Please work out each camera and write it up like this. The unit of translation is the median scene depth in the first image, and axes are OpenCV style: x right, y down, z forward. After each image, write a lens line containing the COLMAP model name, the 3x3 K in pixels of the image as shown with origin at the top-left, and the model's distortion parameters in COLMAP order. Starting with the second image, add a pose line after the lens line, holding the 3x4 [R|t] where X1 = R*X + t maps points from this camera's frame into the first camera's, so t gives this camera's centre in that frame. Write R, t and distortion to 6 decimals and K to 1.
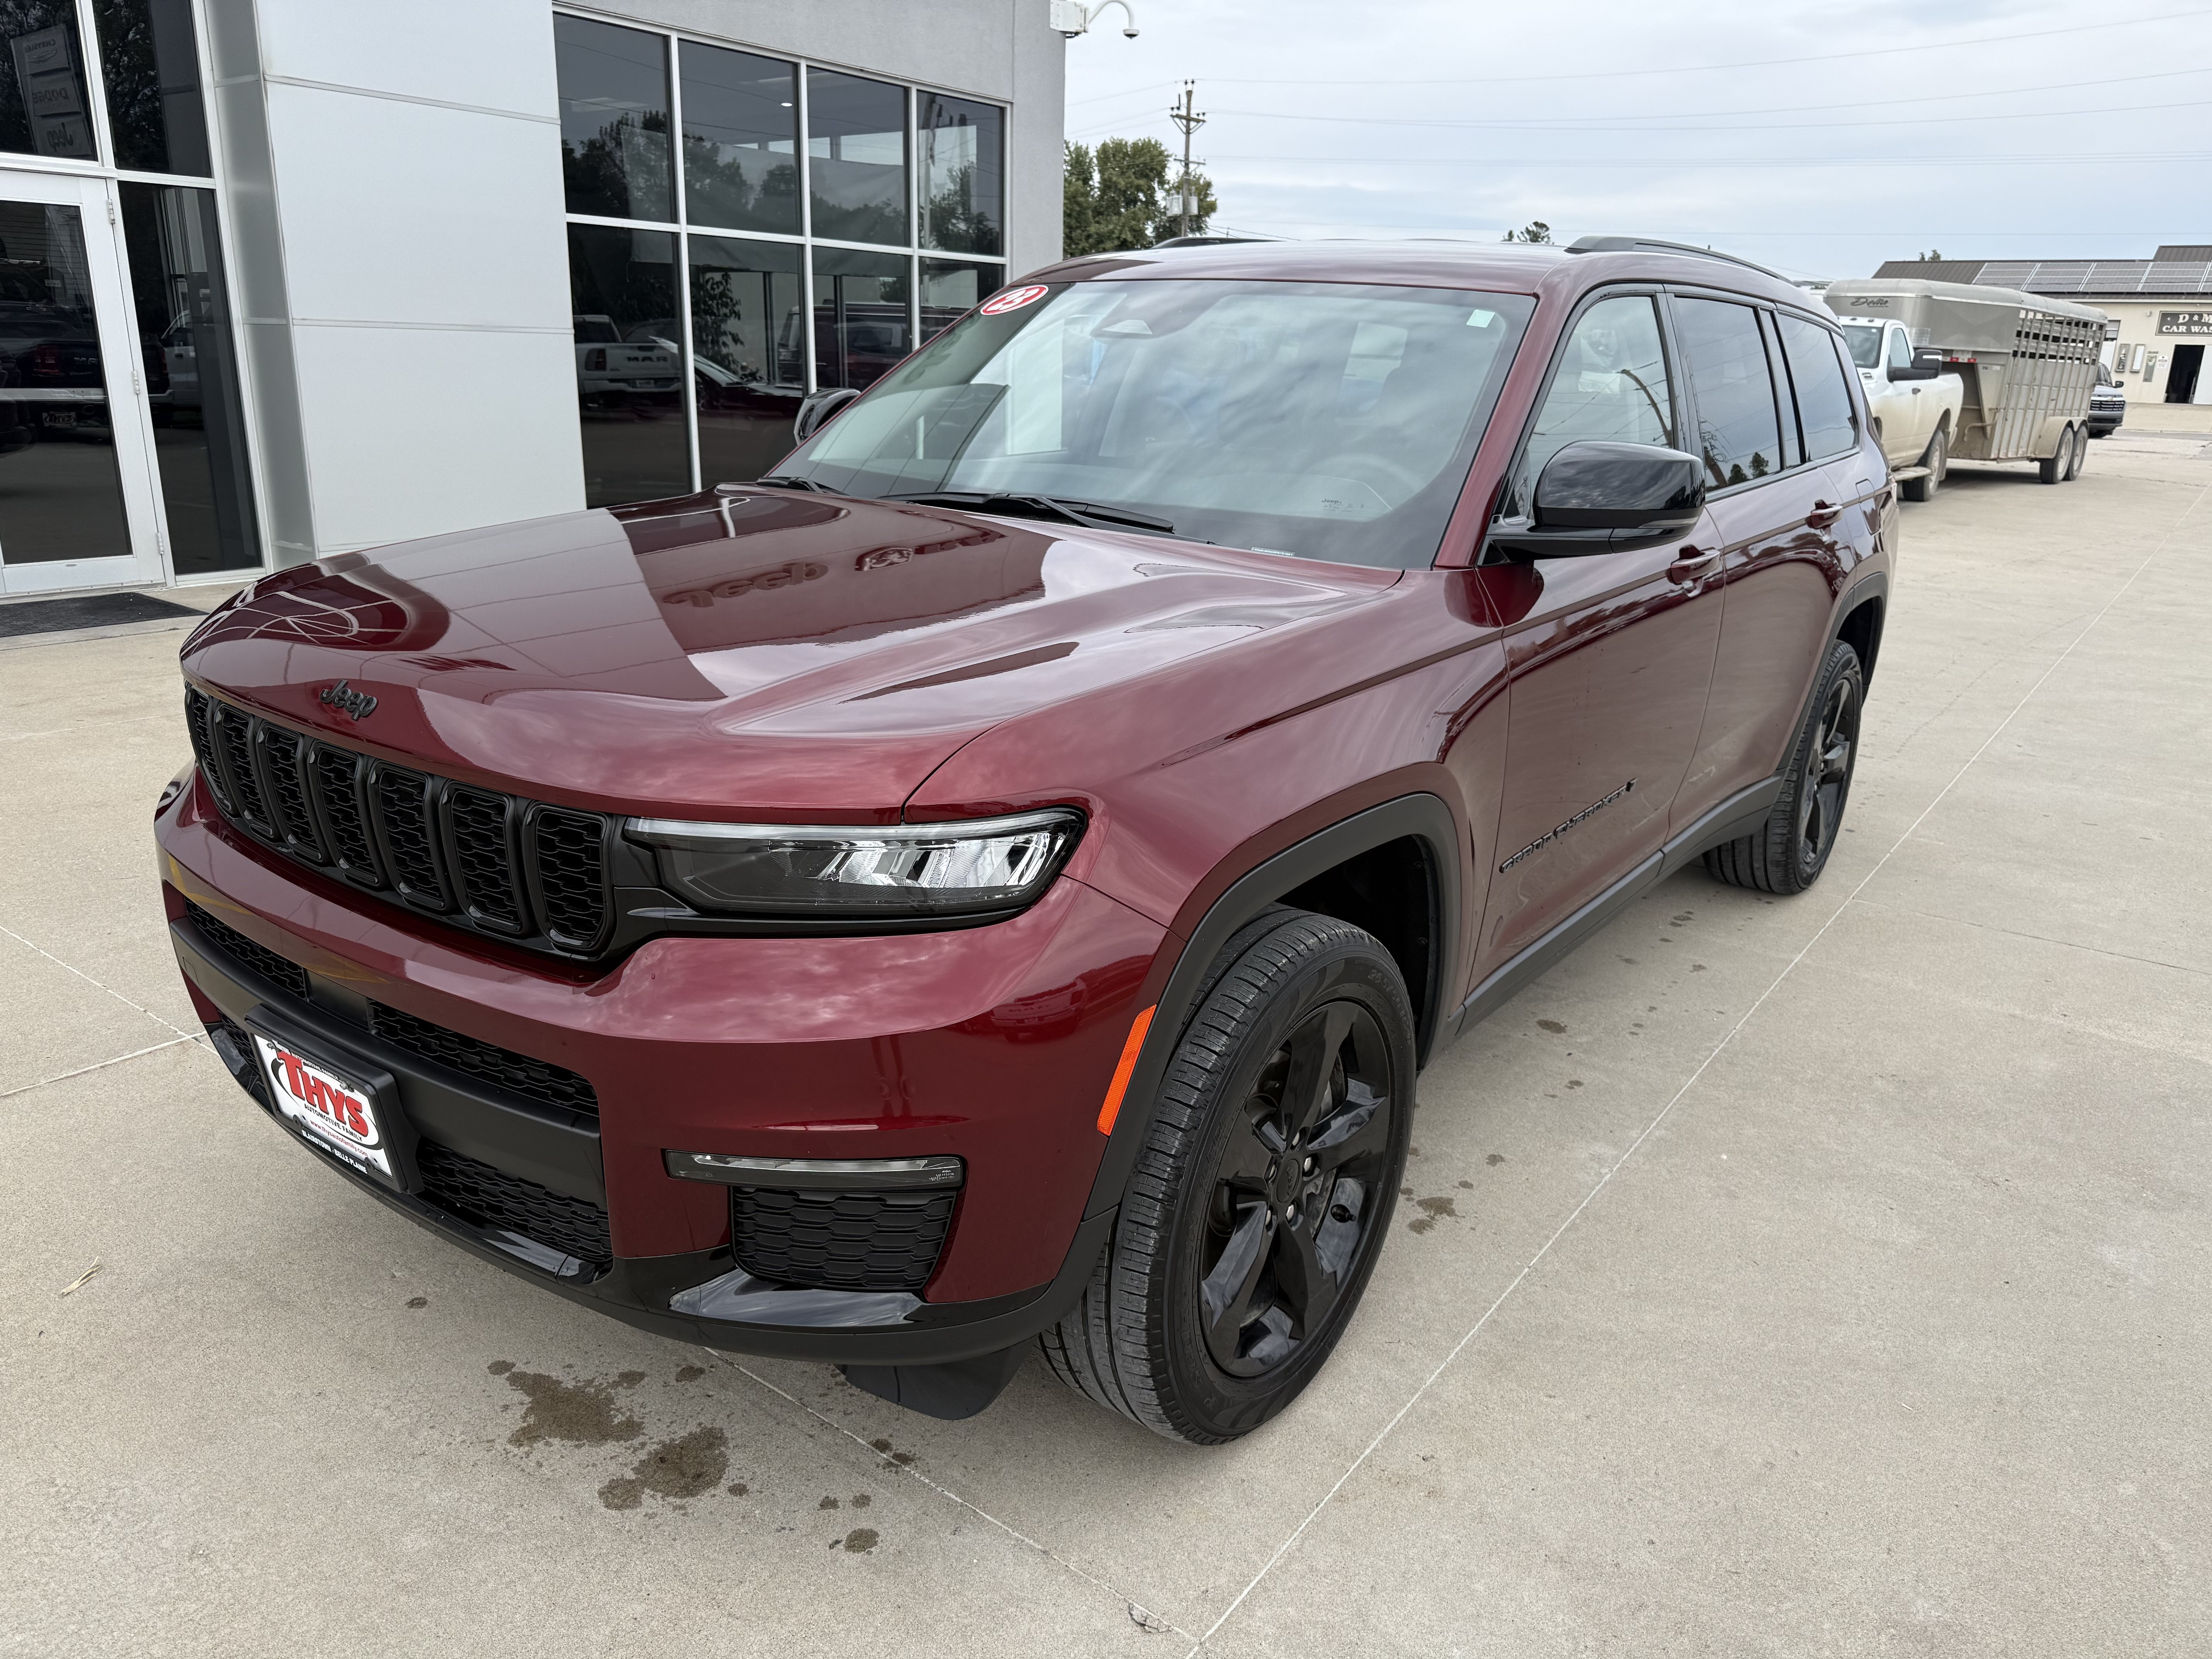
lens RADIAL K [[1567.3, 0, 1103.9], [0, 1567.3, 831.3], [0, 0, 1]] dist [0.019407, -0.024154]
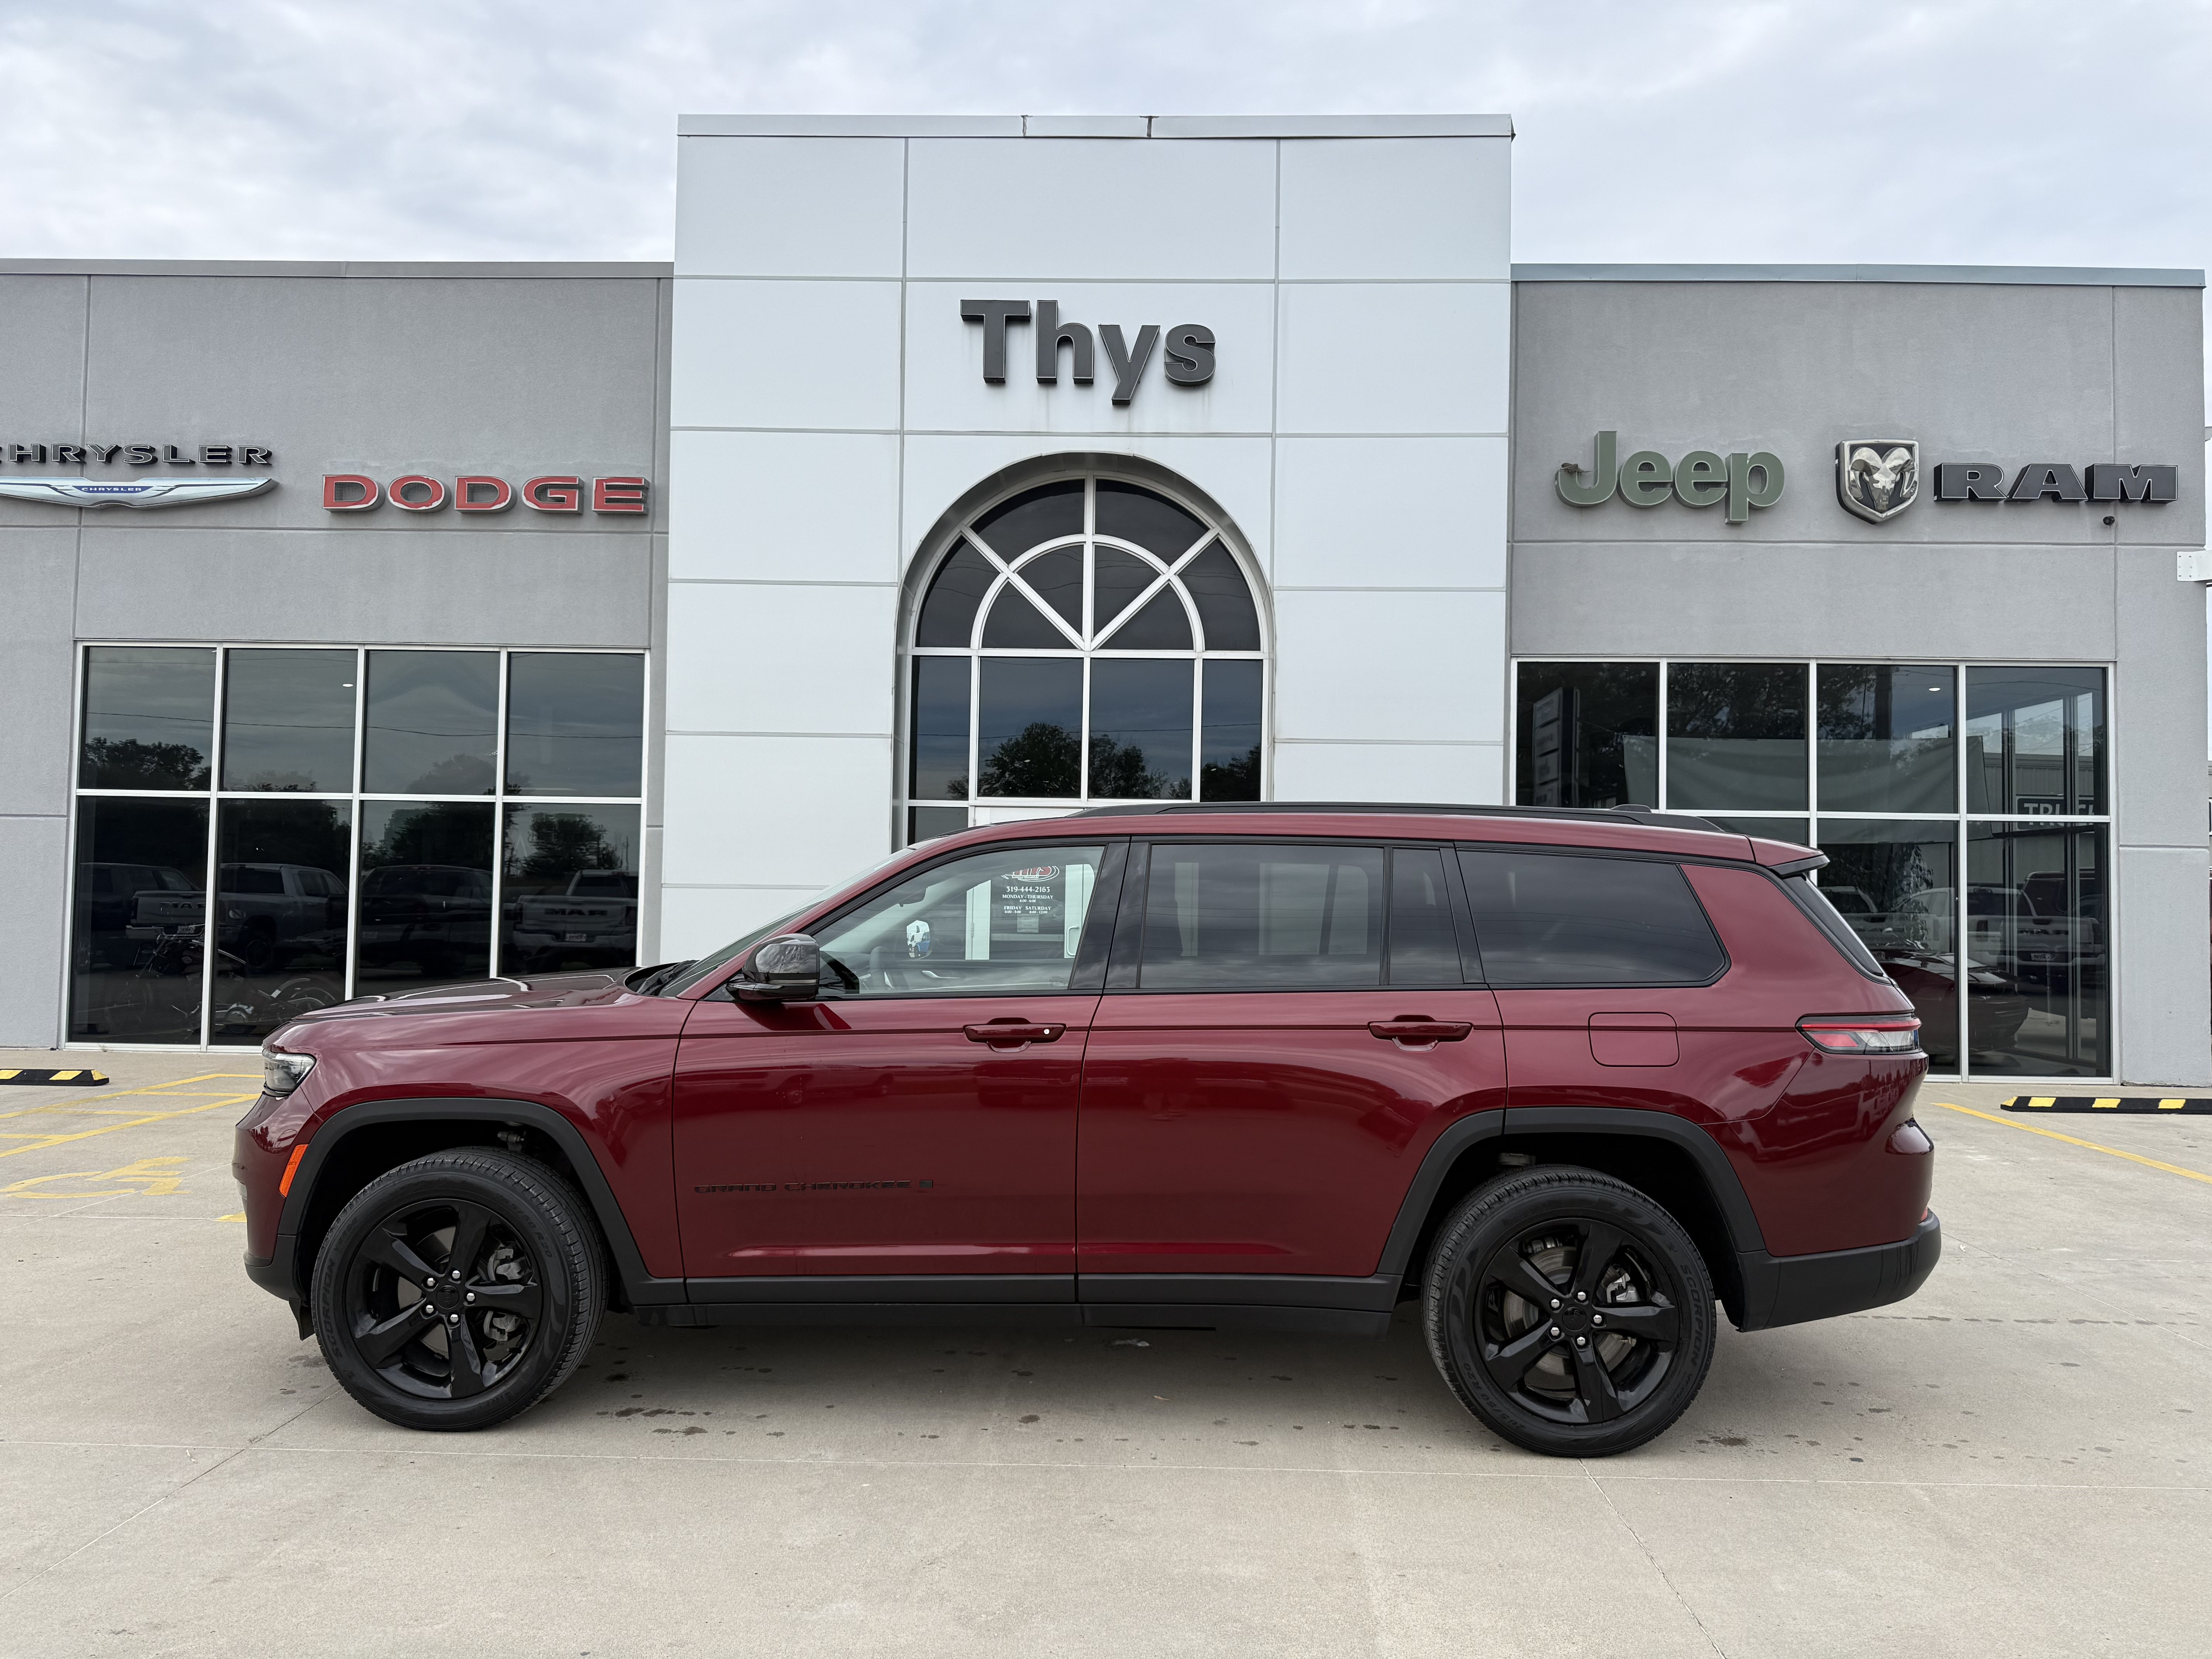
lens RADIAL K [[1555.7, 0, 1111.5], [0, 1555.7, 833.6], [0, 0, 1]] dist [0.003001, -0.007108]
pose [[0.572396, -0.051592, -0.818353, 1.320246], [-0.239966, 0.943786, -0.227344, -0.043115], [0.784078, 0.326507, 0.527839, 0.272371]]
